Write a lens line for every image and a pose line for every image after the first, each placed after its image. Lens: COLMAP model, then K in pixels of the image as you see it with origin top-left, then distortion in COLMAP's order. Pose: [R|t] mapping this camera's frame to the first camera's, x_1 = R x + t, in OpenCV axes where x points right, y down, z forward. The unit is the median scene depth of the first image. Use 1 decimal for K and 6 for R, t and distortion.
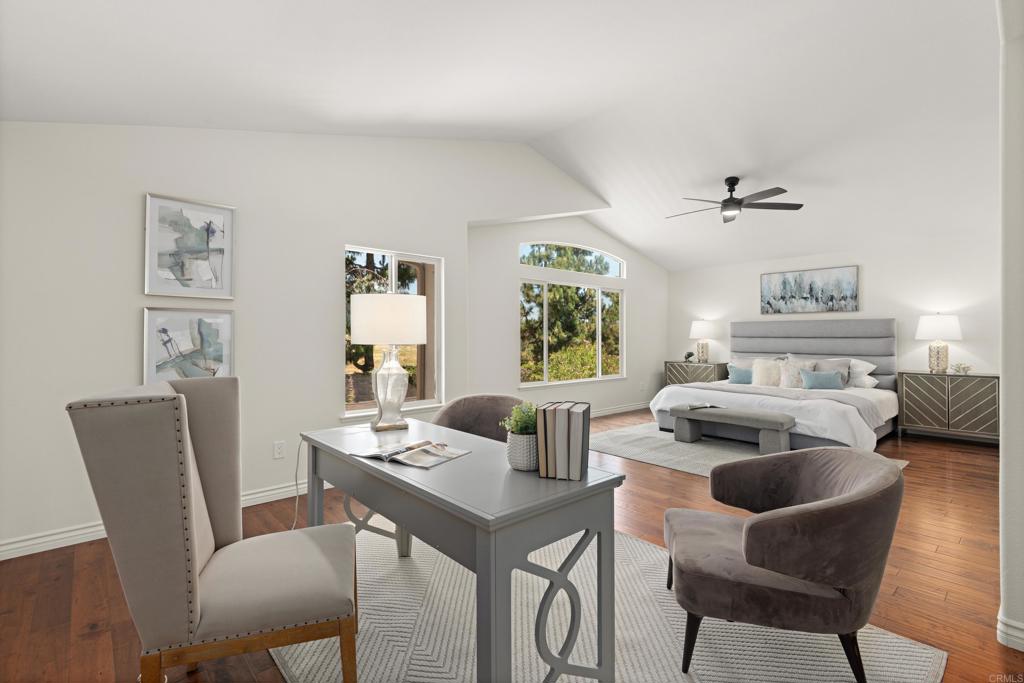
lens RADIAL K [[462.4, 0, 516.8], [0, 462.4, 338.3], [0, 0, 1]] dist [0.033266, -0.026222]
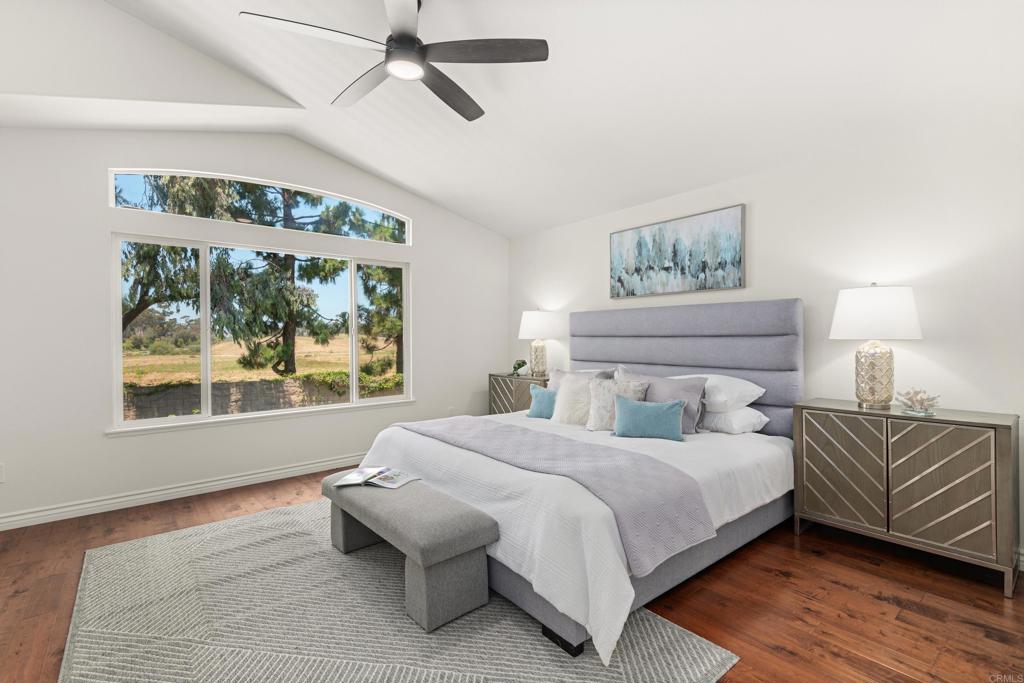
lens RADIAL K [[462.4, 0, 516.8], [0, 462.4, 338.3], [0, 0, 1]] dist [0.033266, -0.026222]
pose [[0.998759, -0.005128, -0.049530, 0.476497], [0.005021, 0.999985, -0.002297, 0.001343], [0.049541, 0.002045, 0.998770, 0.426703]]
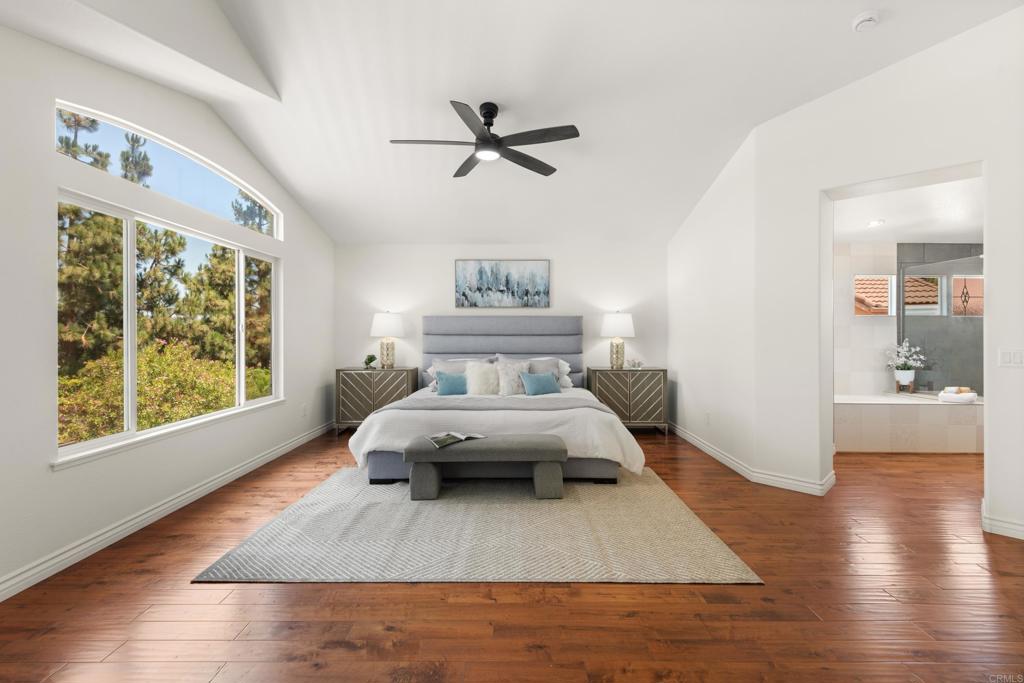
lens RADIAL K [[462.4, 0, 516.8], [0, 462.4, 338.3], [0, 0, 1]] dist [0.033266, -0.026222]
pose [[0.670957, -0.006745, 0.741466, -0.021497], [0.003611, 0.999976, 0.005829, -0.000568], [-0.741487, -0.001233, 0.670966, 0.398011]]
